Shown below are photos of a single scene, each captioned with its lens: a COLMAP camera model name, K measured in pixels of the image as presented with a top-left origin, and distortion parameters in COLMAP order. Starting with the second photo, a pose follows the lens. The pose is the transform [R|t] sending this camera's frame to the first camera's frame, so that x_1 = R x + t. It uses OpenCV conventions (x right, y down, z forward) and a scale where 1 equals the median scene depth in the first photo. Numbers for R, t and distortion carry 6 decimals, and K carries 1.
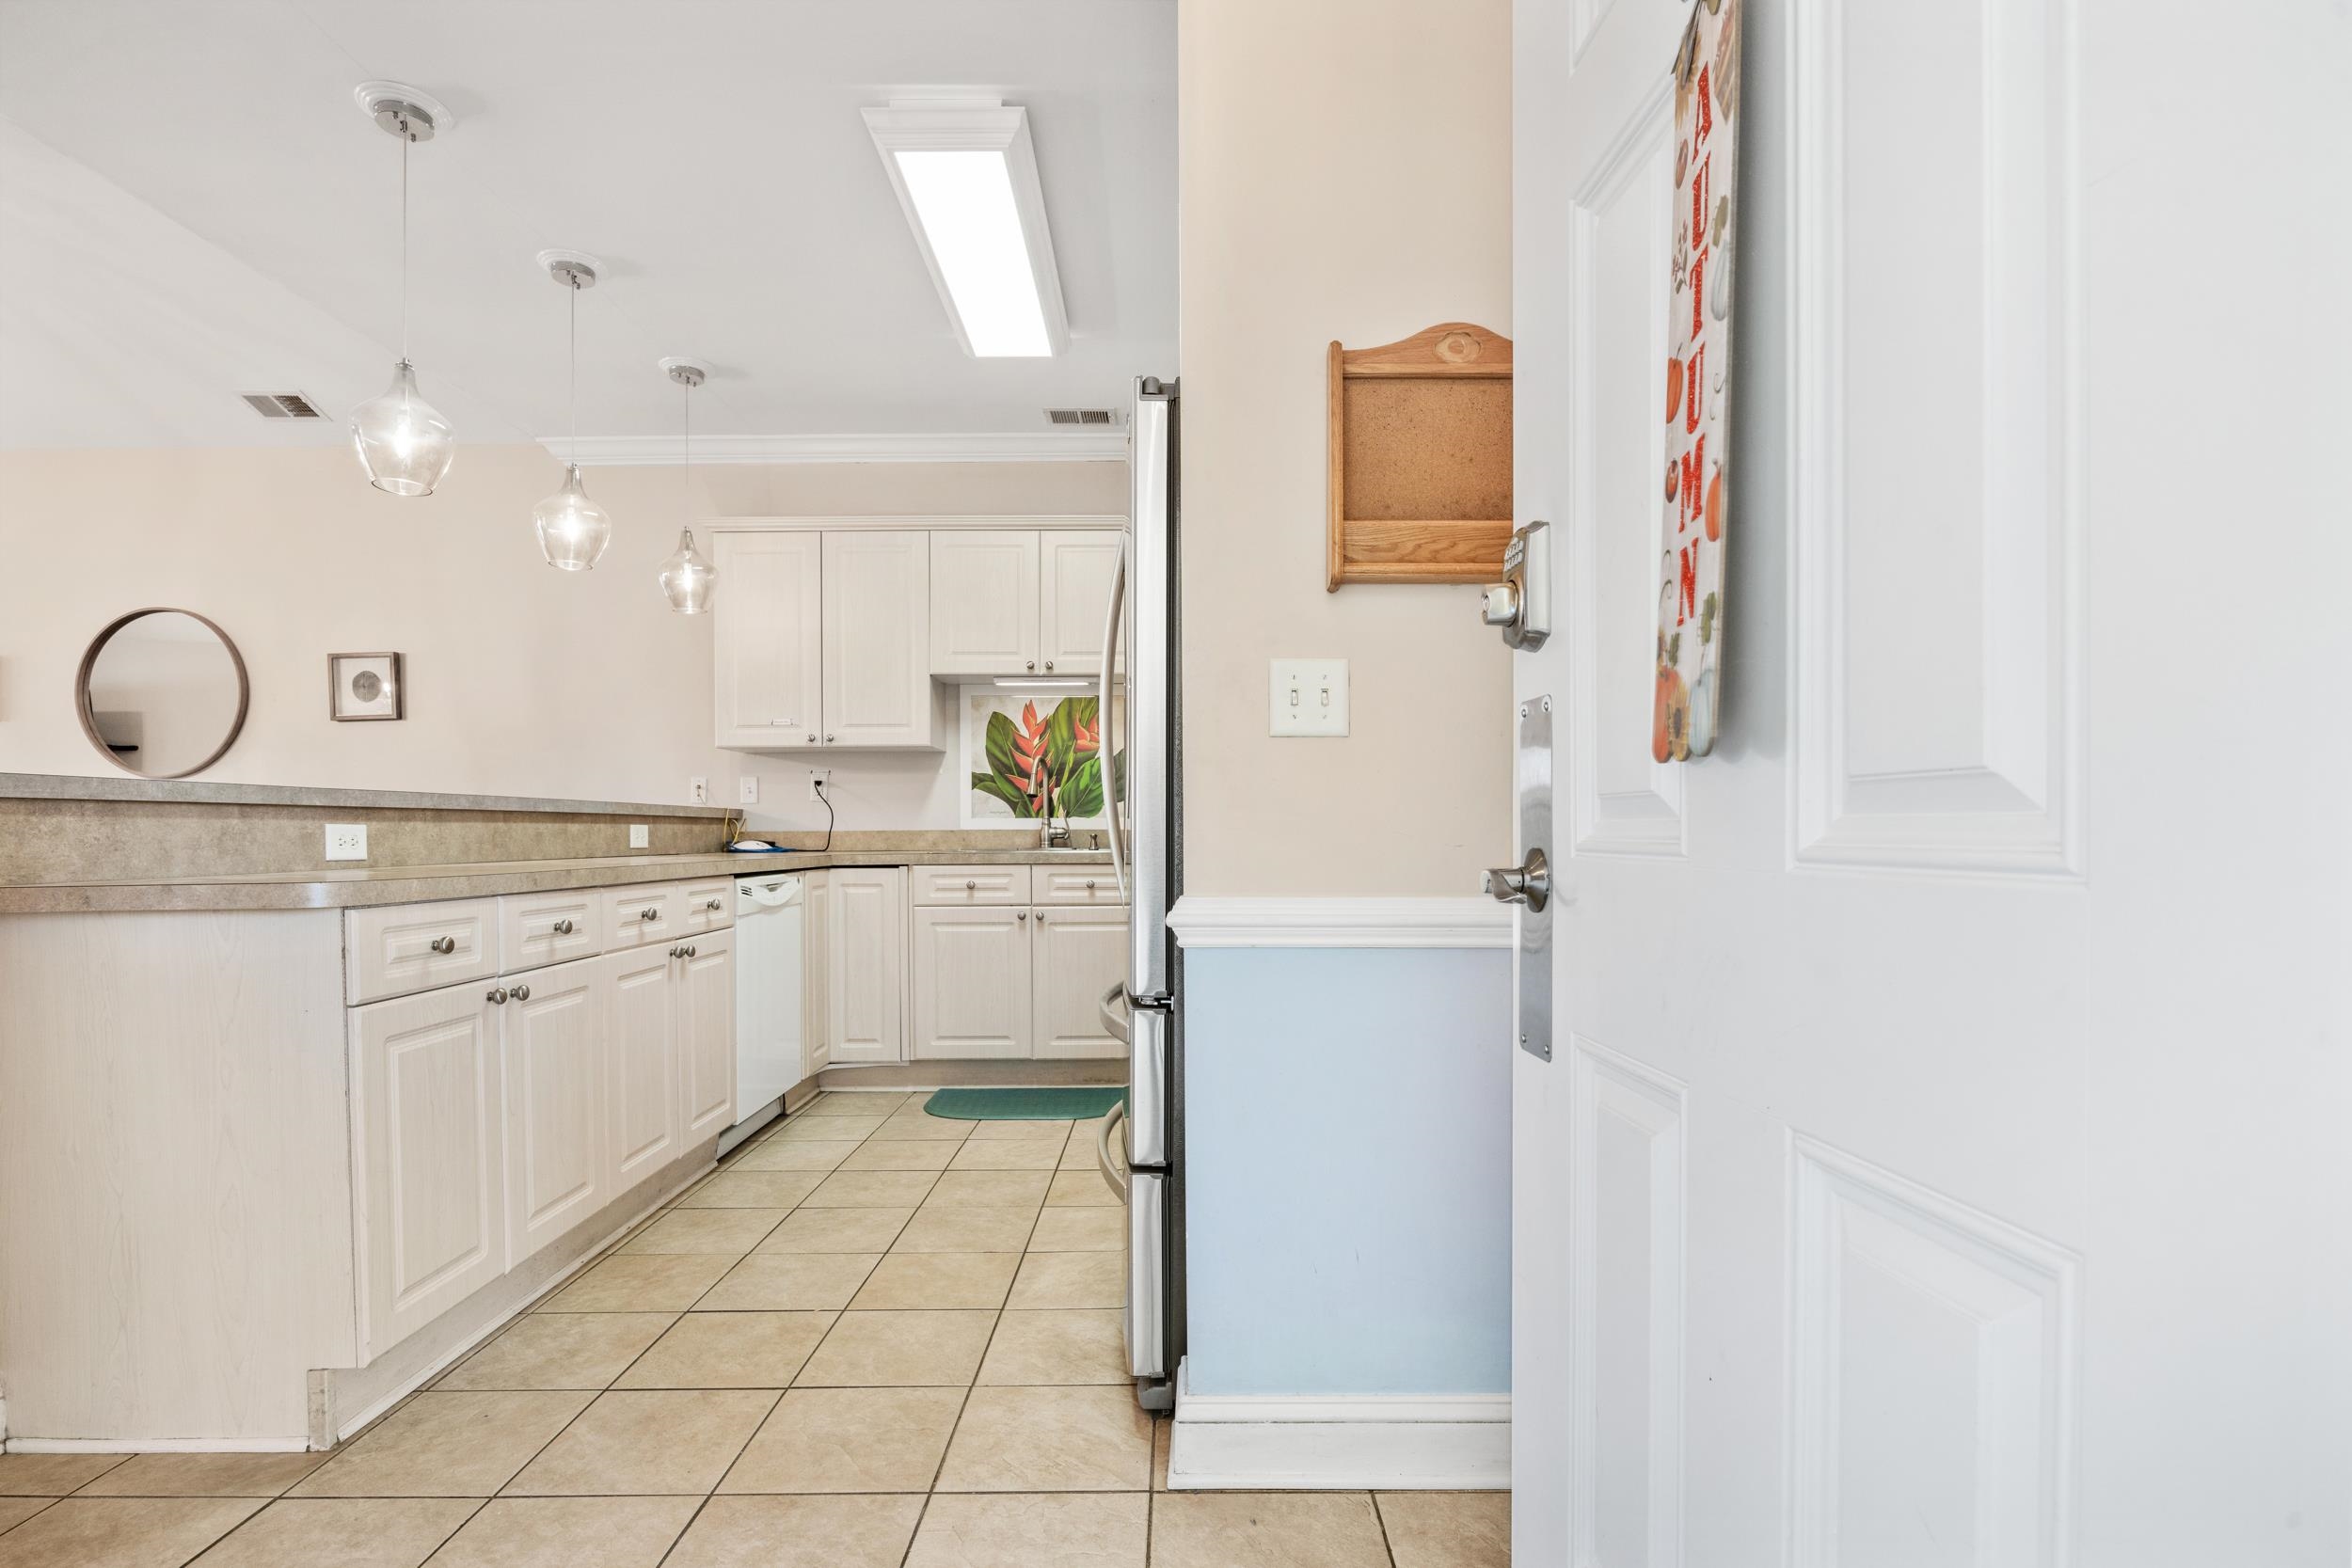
lens RADIAL K [[1153.5, 0, 1174.4], [0, 1153.5, 849.7], [0, 0, 1]] dist [-0.013967, 0.000664]
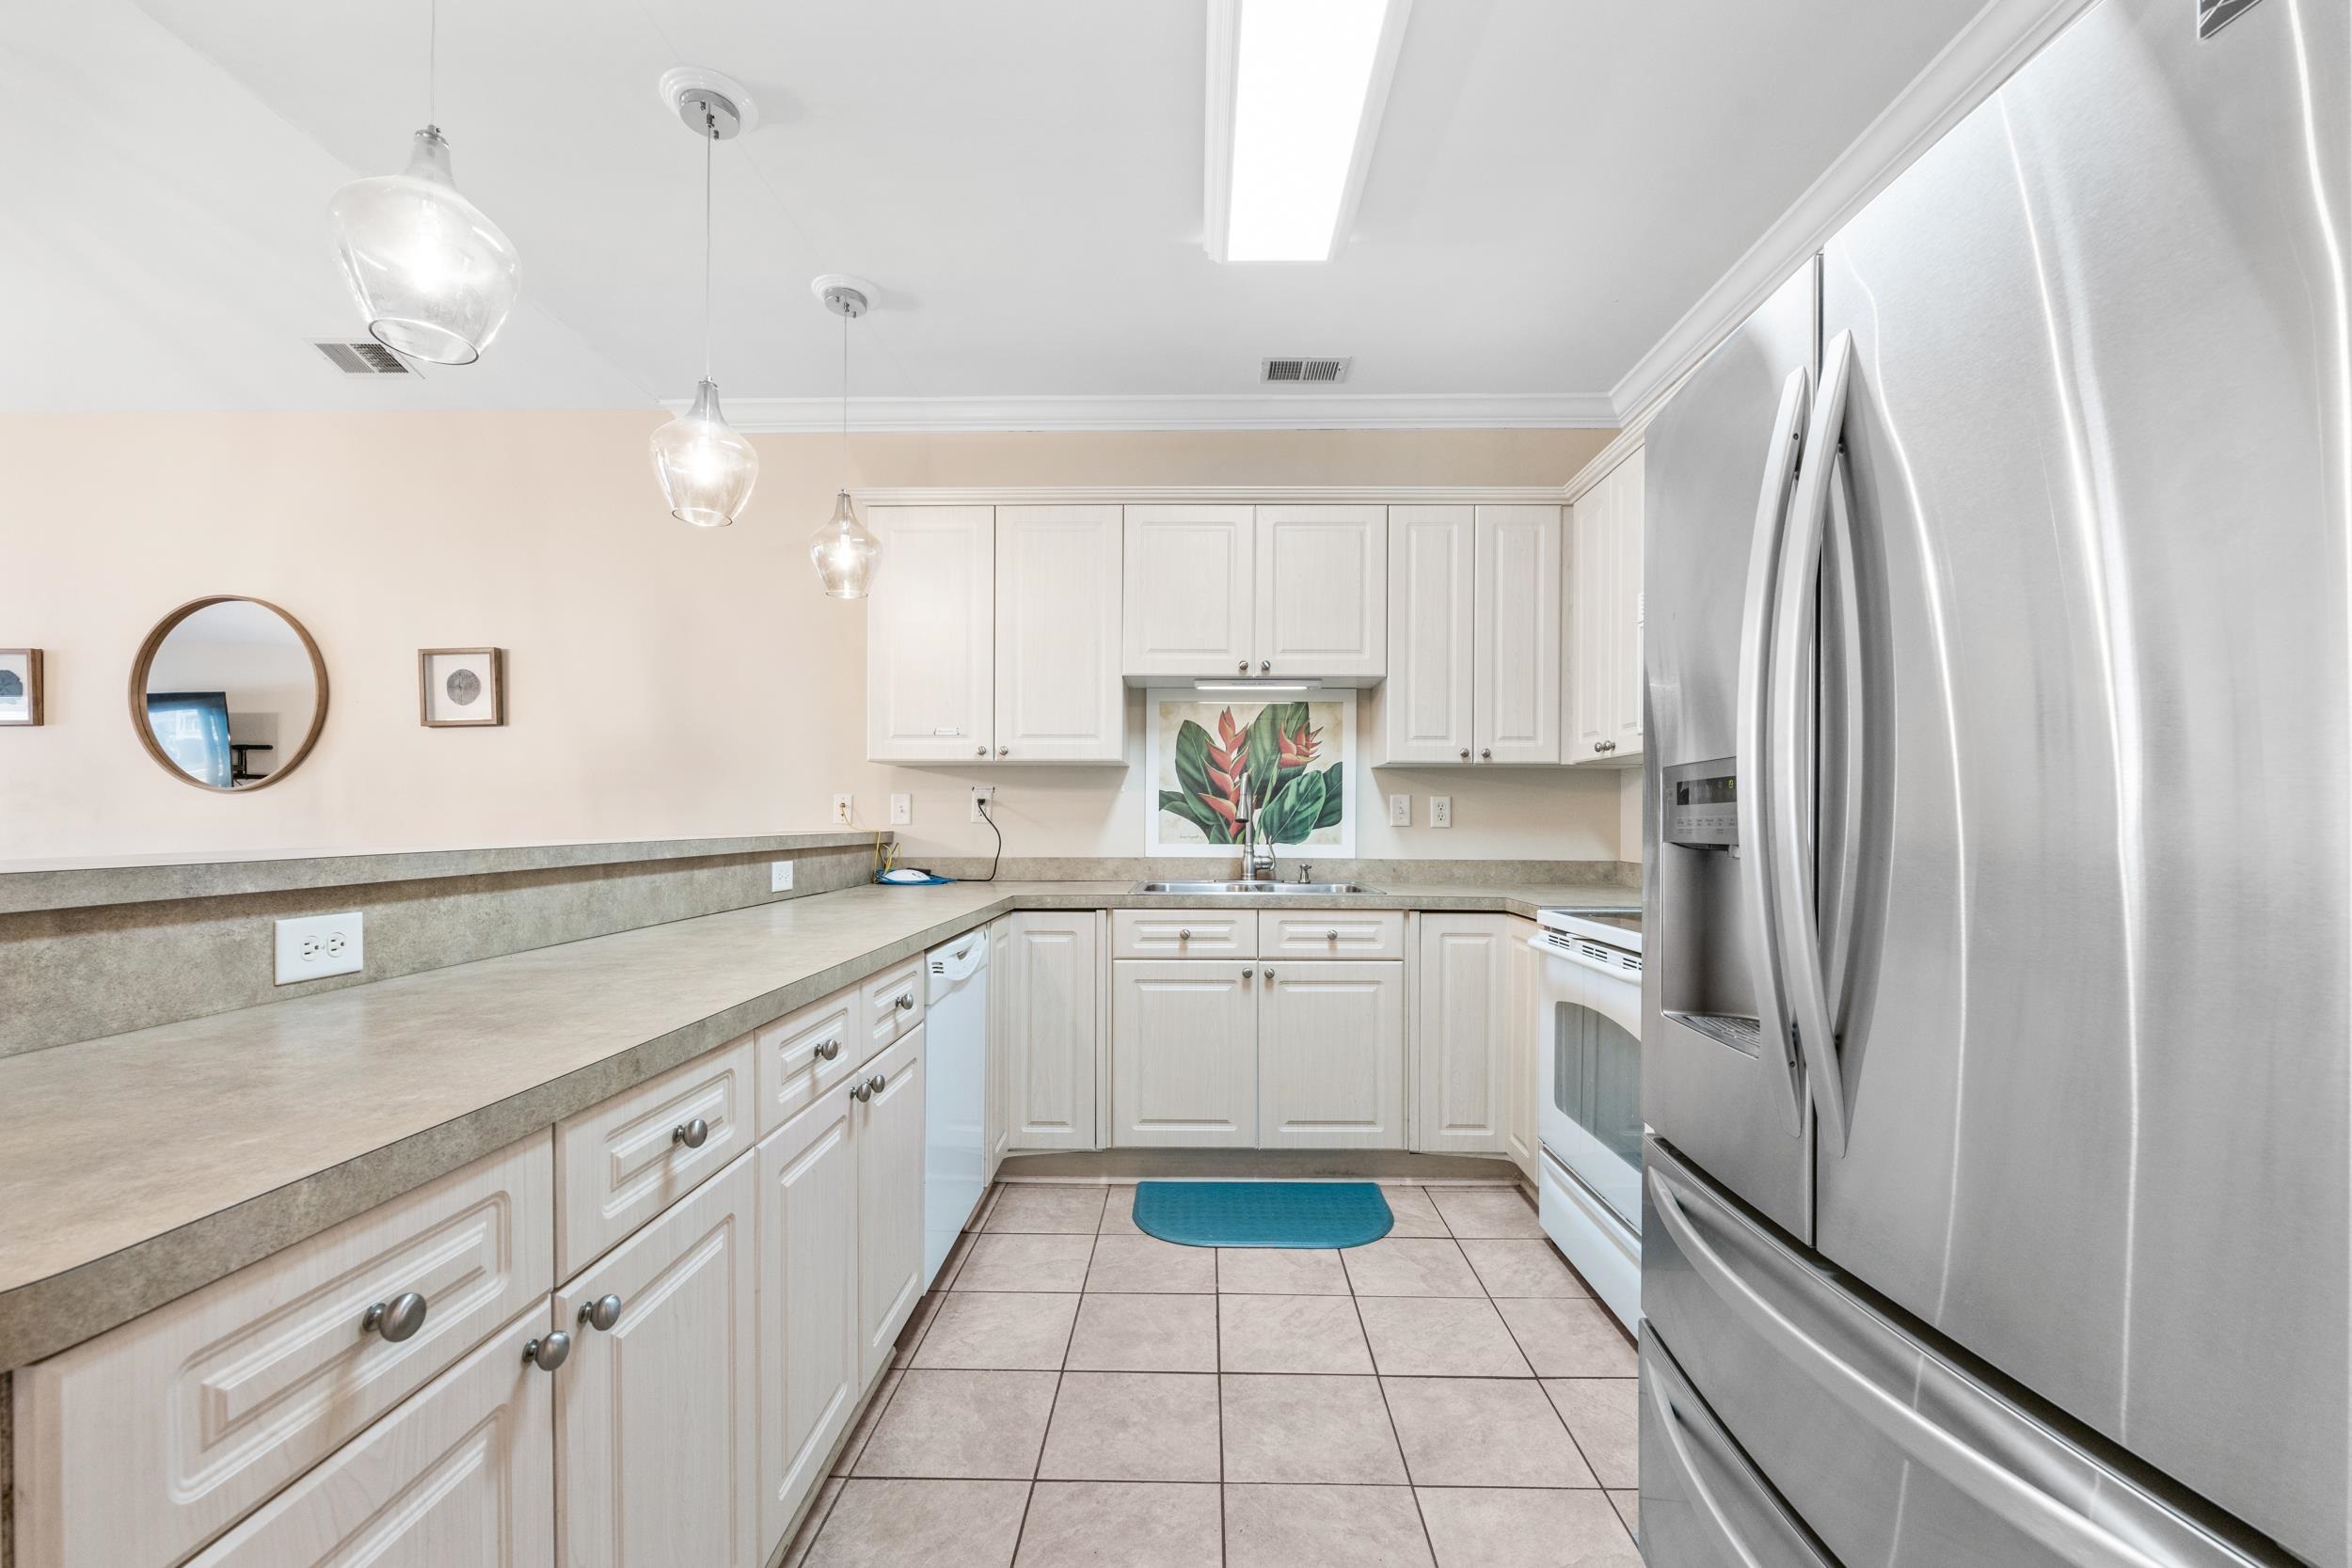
lens RADIAL K [[976.1, 0, 1174.1], [0, 976.1, 820.5], [0, 0, 1]] dist [-0.000946, -0.000375]
pose [[0.999711, 0.006522, -0.023117, -0.158049], [-0.006799, 0.999905, -0.011965, -0.038637], [0.023037, 0.012119, 0.999661, 0.292219]]
